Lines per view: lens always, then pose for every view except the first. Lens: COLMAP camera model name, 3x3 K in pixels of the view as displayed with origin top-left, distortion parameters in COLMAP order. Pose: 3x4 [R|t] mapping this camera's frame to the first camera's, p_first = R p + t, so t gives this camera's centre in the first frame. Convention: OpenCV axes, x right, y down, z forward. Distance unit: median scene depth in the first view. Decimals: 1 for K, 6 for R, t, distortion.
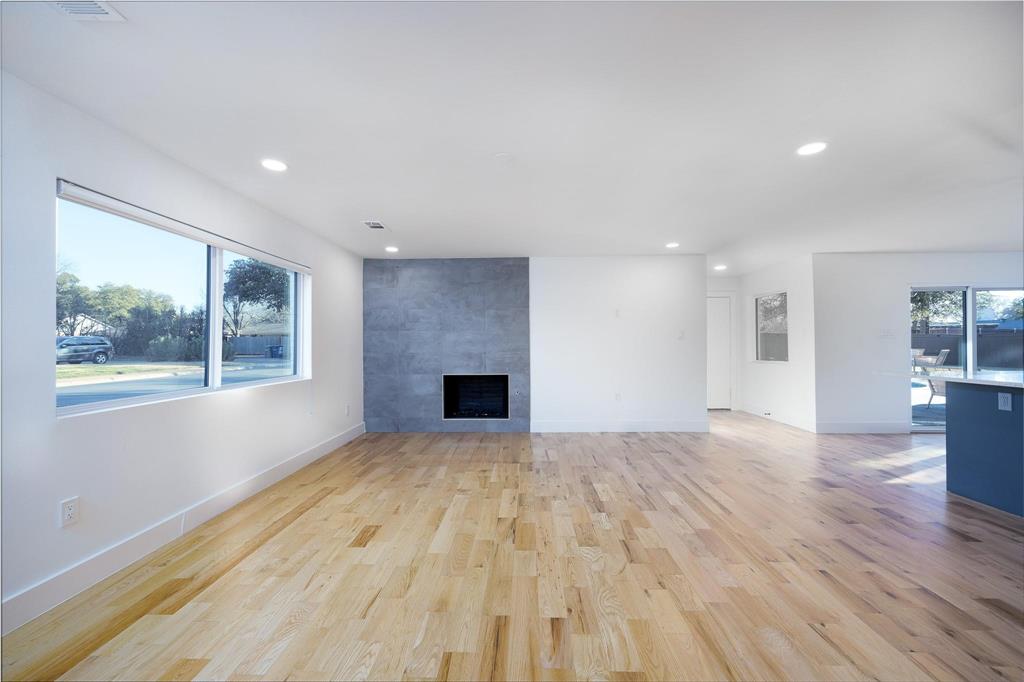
lens RADIAL K [[417.5, 0, 512.0], [0, 417.5, 341.0], [0, 0, 1]] dist [-0.000772, -0.000103]
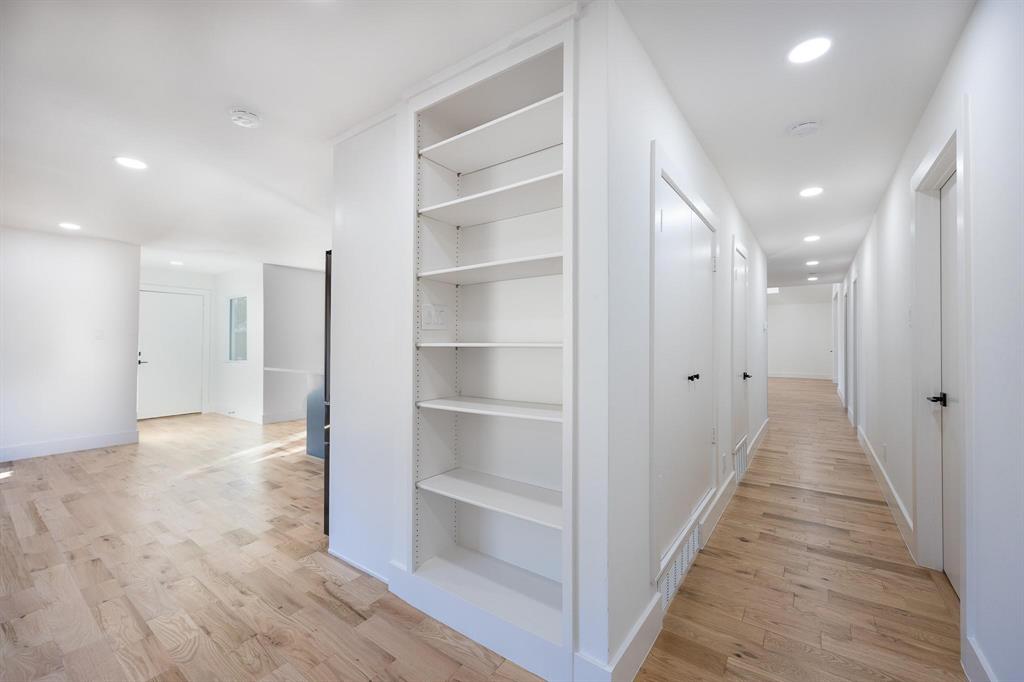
lens RADIAL K [[417.5, 0, 512.0], [0, 417.5, 341.0], [0, 0, 1]] dist [-0.000772, -0.000103]
pose [[0.554566, 0.005483, 0.832122, 0.177977], [-0.005621, 0.999980, -0.002843, -0.003465], [-0.832121, -0.003101, 0.554586, -0.188766]]
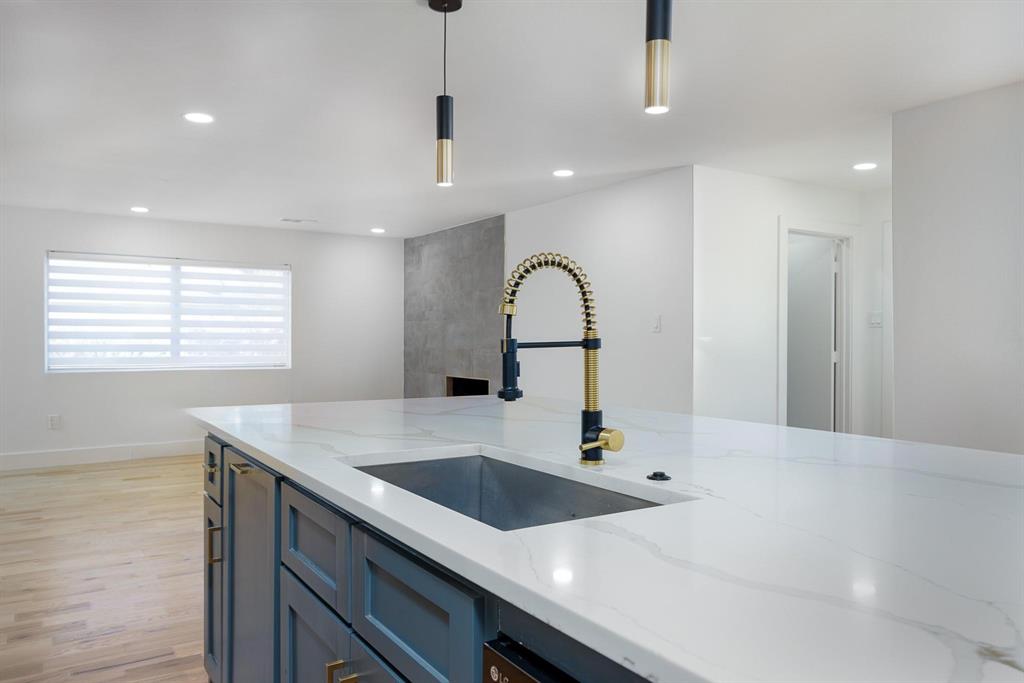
lens RADIAL K [[762.4, 0, 512.0], [0, 762.4, 341.5], [0, 0, 1]] dist [-0.002206, -0.000480]
pose [[0.557897, 0.012246, -0.829820, 1.109378], [-0.000487, 0.999896, 0.014429, -0.005536], [0.829910, -0.007646, 0.557845, 0.295272]]
